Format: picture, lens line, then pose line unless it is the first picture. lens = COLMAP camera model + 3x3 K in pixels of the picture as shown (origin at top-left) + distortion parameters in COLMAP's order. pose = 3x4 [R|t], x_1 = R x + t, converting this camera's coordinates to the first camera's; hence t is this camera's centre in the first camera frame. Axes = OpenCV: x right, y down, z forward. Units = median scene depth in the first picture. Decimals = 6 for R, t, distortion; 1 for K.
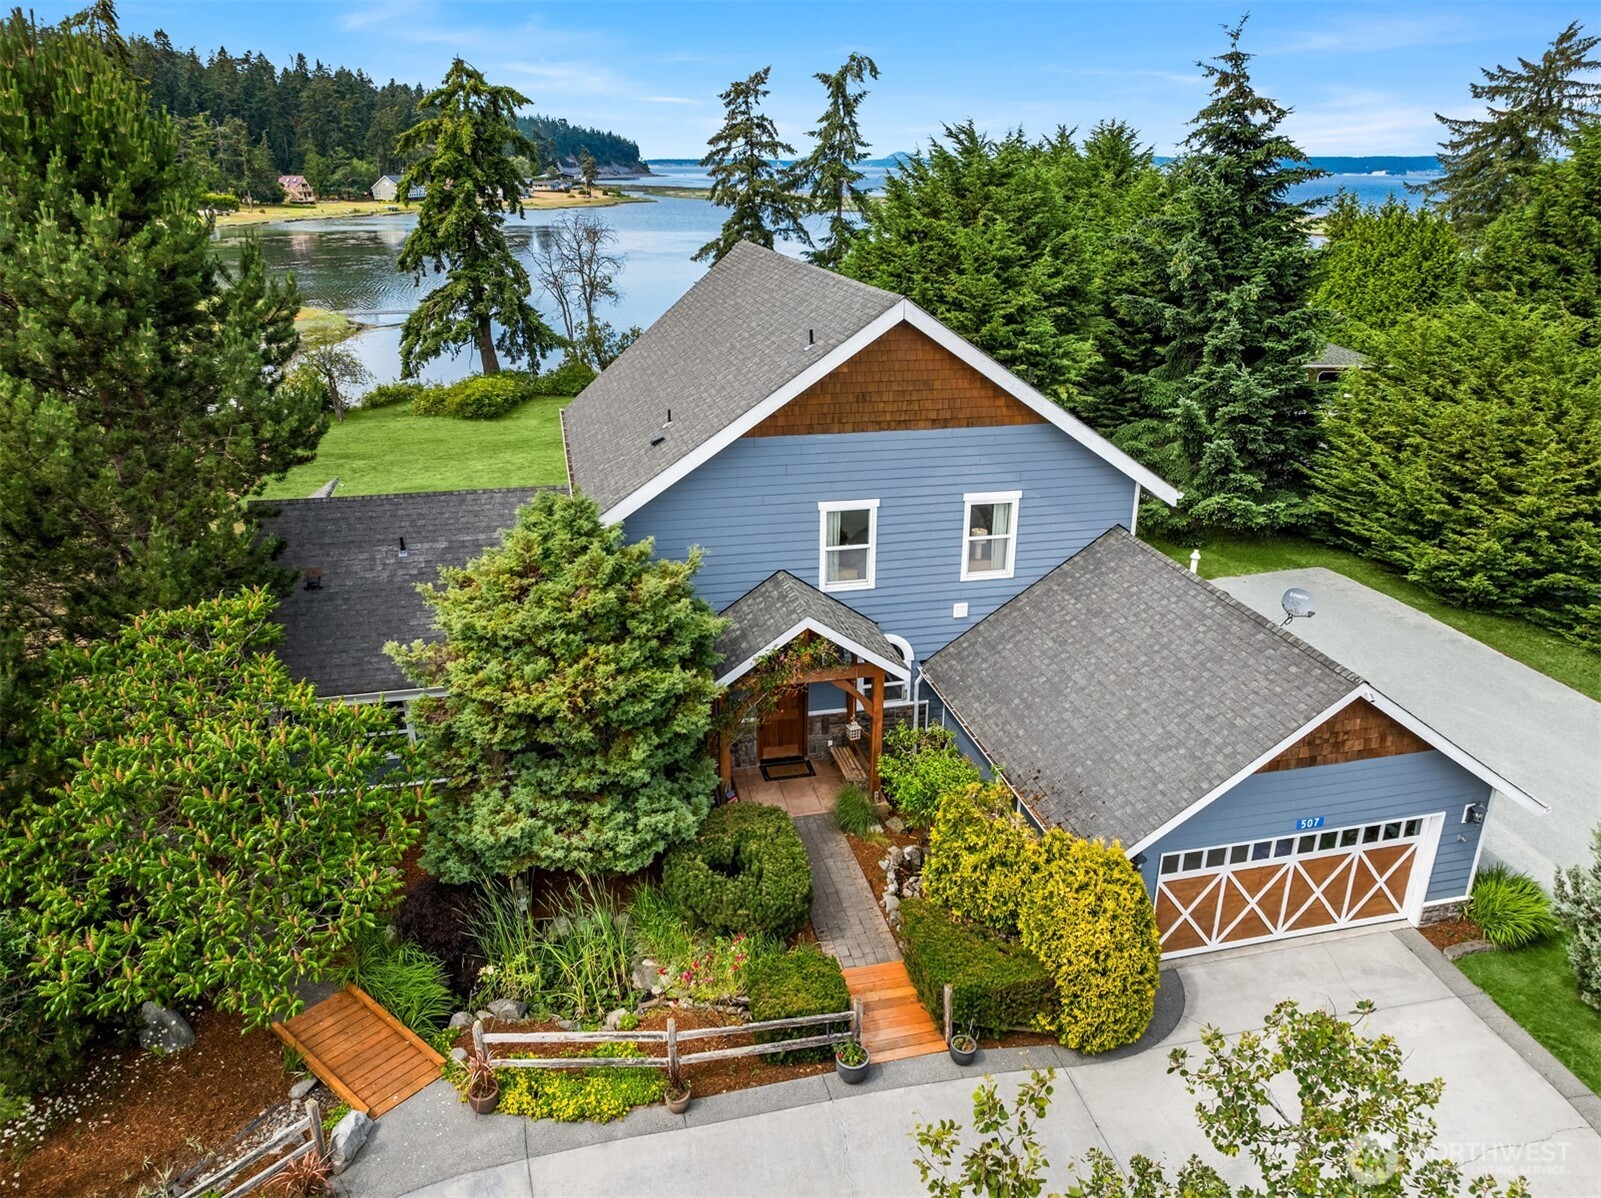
lens RADIAL K [[1020.8, 0, 800.5], [0, 1020.8, 599.0], [0, 0, 1]] dist [-0.001752, -0.000243]
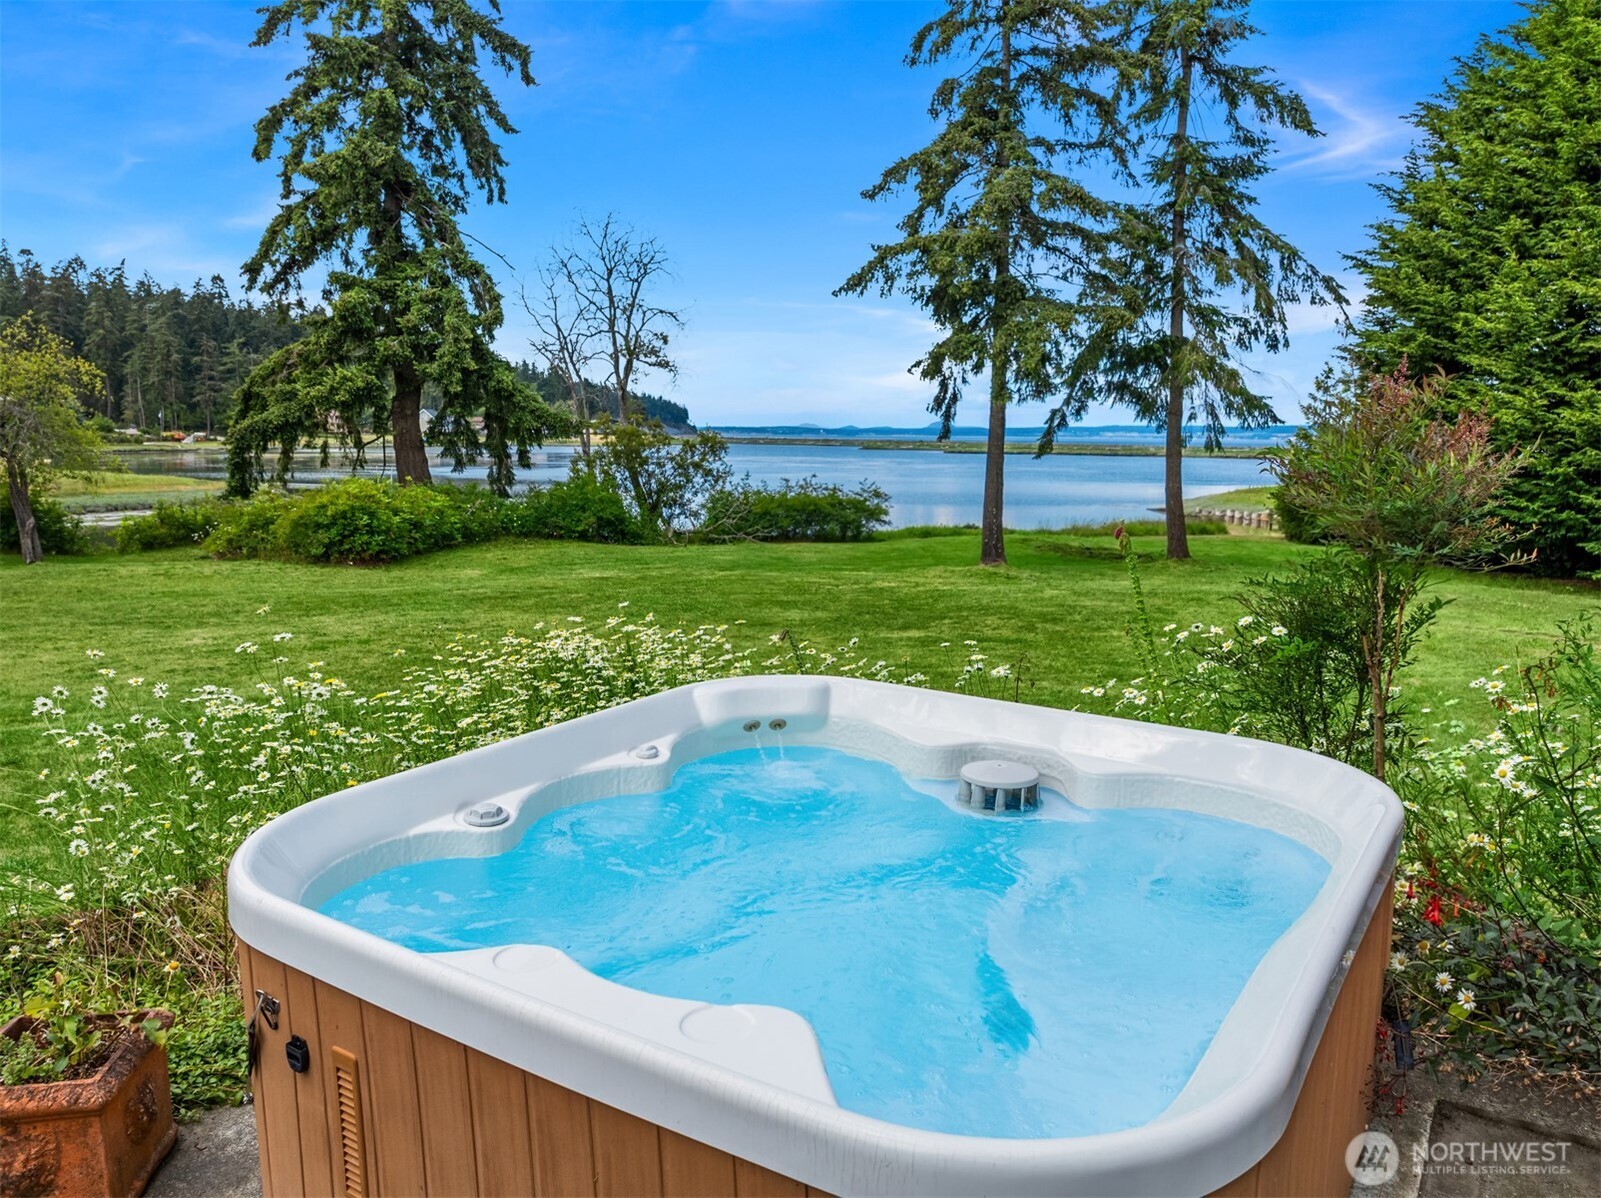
lens RADIAL K [[1020.8, 0, 800.5], [0, 1020.8, 599.0], [0, 0, 1]] dist [-0.001752, -0.000243]
pose [[0.999431, 0.005075, -0.033340, -0.103068], [-0.013160, 0.968925, -0.247006, -0.055179], [0.031051, 0.247304, 0.968440, 0.550119]]
